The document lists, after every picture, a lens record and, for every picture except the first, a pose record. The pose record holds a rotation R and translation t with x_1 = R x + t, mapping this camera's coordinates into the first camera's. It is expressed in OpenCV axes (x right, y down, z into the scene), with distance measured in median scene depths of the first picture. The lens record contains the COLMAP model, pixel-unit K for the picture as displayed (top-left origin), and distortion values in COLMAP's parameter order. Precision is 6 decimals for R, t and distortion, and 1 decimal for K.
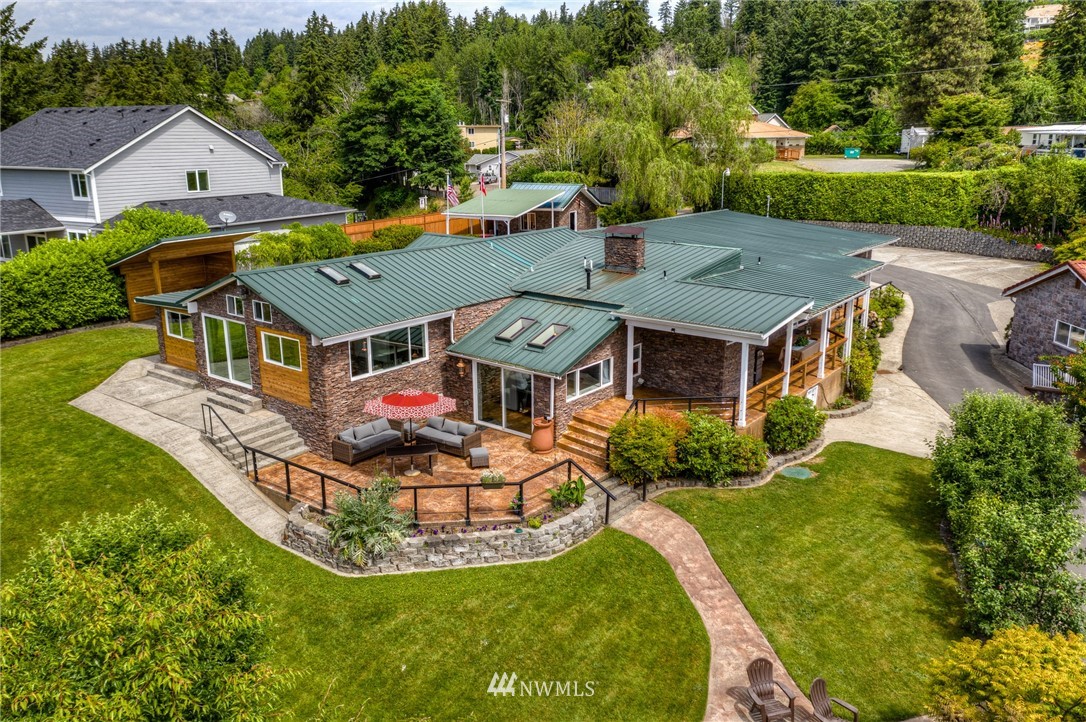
lens RADIAL K [[857.8, 0, 533.8], [0, 857.8, 362.9], [0, 0, 1]] dist [0.015437, -0.018648]
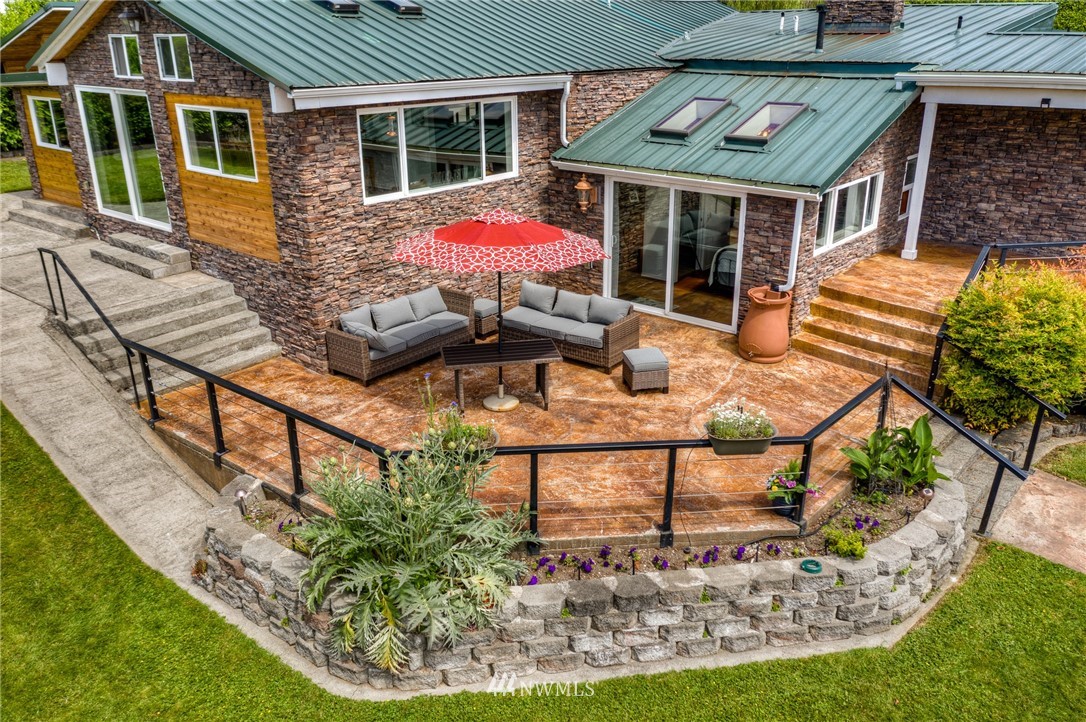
lens RADIAL K [[857.8, 0, 541.4], [0, 857.8, 359.1], [0, 0, 1]] dist [0.015437, -0.018648]
pose [[0.999765, 0.006648, -0.020633, -0.102075], [-0.004574, 0.995079, 0.098983, 0.055660], [0.021190, -0.098866, 0.994875, 0.508054]]
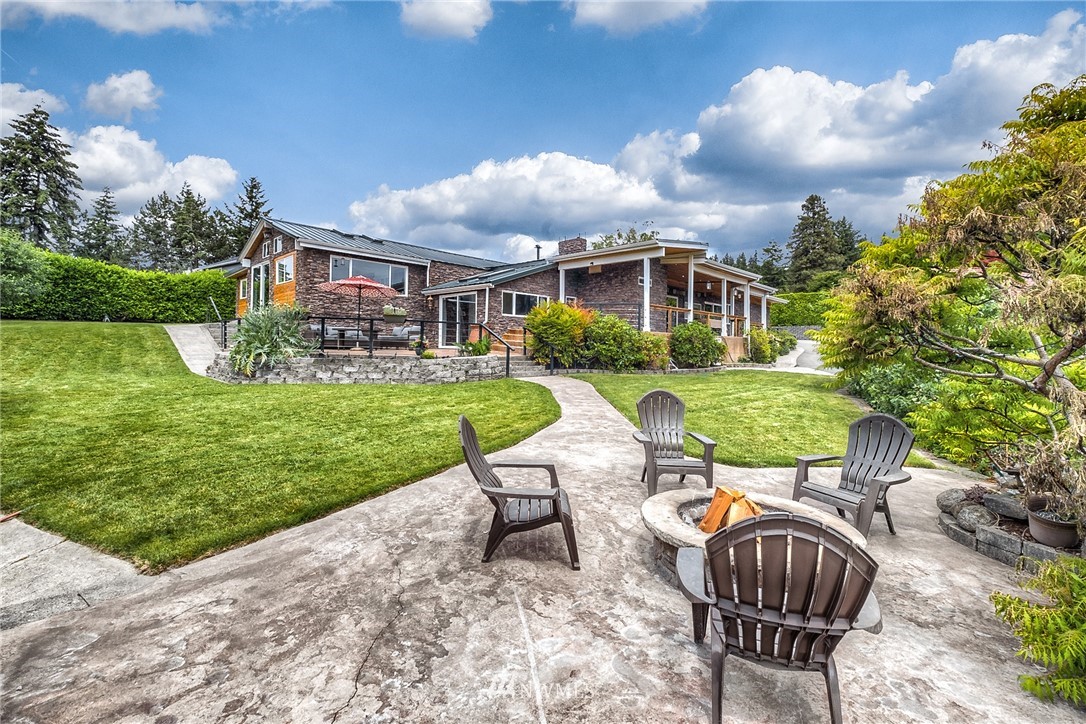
lens RADIAL K [[483.9, 0, 545.9], [0, 483.9, 337.8], [0, 0, 1]] dist [0.012446, -0.002715]
pose [[0.995786, 0.016982, -0.090121, 0.160379], [-0.042035, 0.957916, -0.283956, 0.265972], [0.081506, 0.286547, 0.954593, 0.352965]]
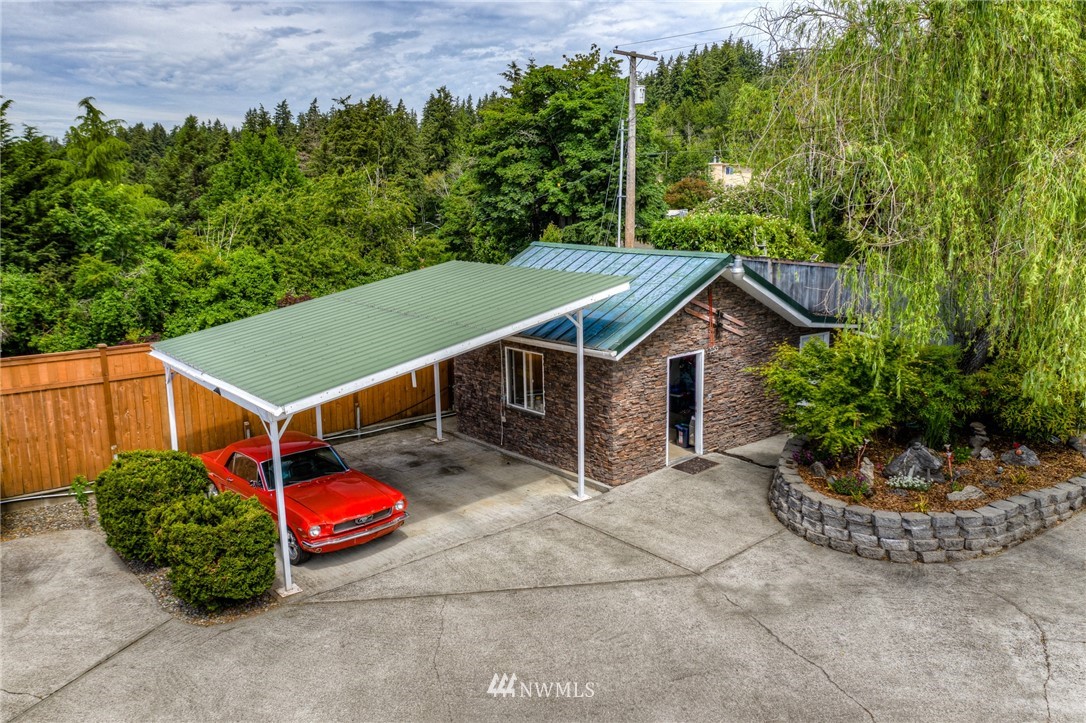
lens RADIAL K [[857.8, 0, 537.4], [0, 857.8, 365.5], [0, 0, 1]] dist [0.015437, -0.018648]
pose [[0.939871, 0.070140, -0.334251, 0.214145], [-0.089725, 0.995016, -0.043499, -0.364313], [0.329534, 0.070874, 0.941480, 1.707525]]
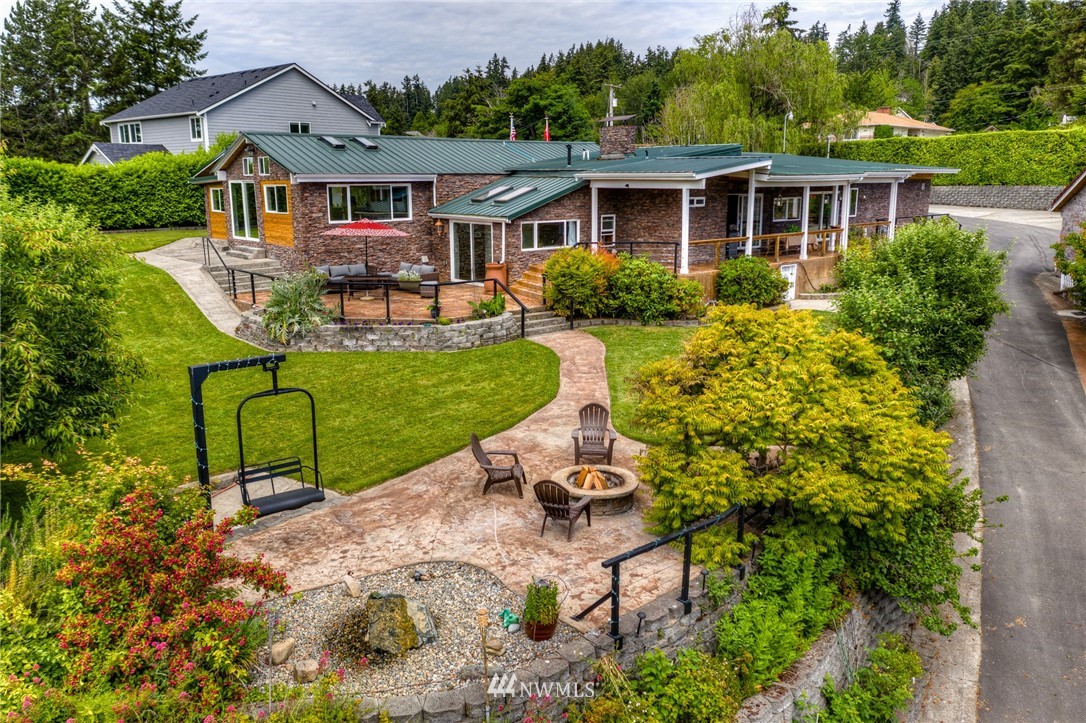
lens RADIAL K [[857.8, 0, 530.9], [0, 857.8, 356.0], [0, 0, 1]] dist [0.015437, -0.018648]
pose [[0.978303, 0.042044, -0.202870, 0.267112], [-0.053638, 0.997206, -0.051993, 0.227225], [0.200117, 0.061746, 0.977824, -0.028901]]
